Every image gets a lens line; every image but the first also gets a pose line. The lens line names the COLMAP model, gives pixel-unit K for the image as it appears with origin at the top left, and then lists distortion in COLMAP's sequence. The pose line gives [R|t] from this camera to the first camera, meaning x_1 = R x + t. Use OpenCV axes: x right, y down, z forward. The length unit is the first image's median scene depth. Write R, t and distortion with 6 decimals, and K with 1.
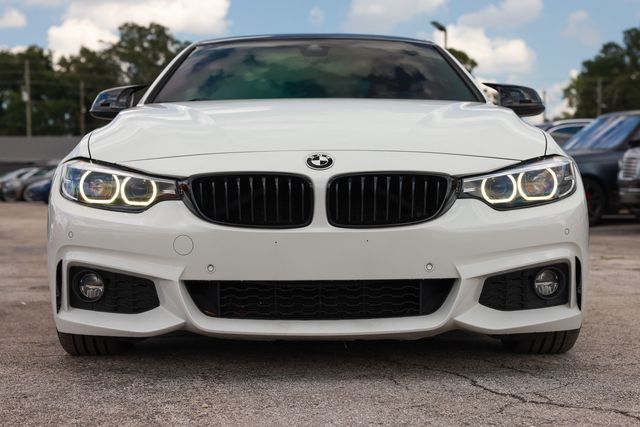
lens RADIAL K [[1155.7, 0, 317.3], [0, 1155.7, 217.8], [0, 0, 1]] dist [0.156463, 0.000000]
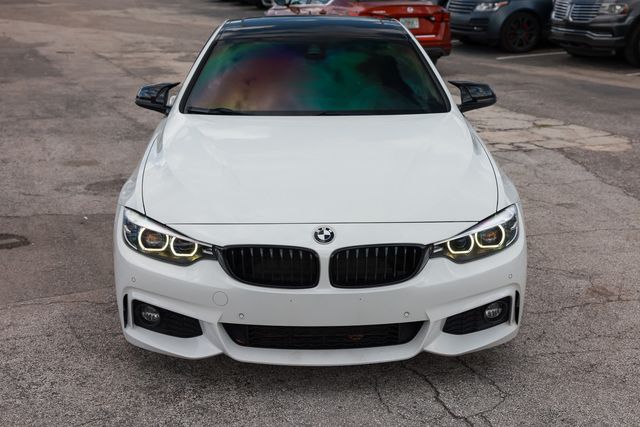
lens RADIAL K [[928.6, 0, 318.9], [0, 928.6, 210.1], [0, 0, 1]] dist [0.048846, 0.000000]
pose [[0.999853, -0.001651, 0.017064, -0.021027], [-0.002369, 0.972491, 0.232927, -0.312834], [-0.016980, -0.232933, 0.972344, -0.004444]]
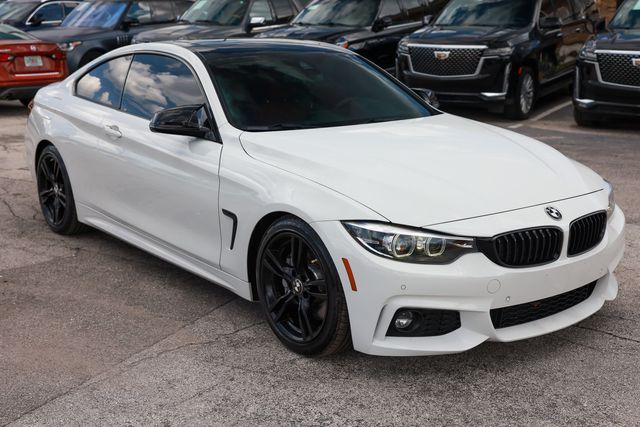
lens RADIAL K [[846.6, 0, 318.8], [0, 846.6, 212.8], [0, 0, 1]] dist [0.038812, 0.000000]
pose [[0.786515, -0.131676, 0.603370, -0.861053], [0.007433, 0.978953, 0.203951, -0.265179], [-0.617526, -0.155926, 0.770940, 0.351834]]
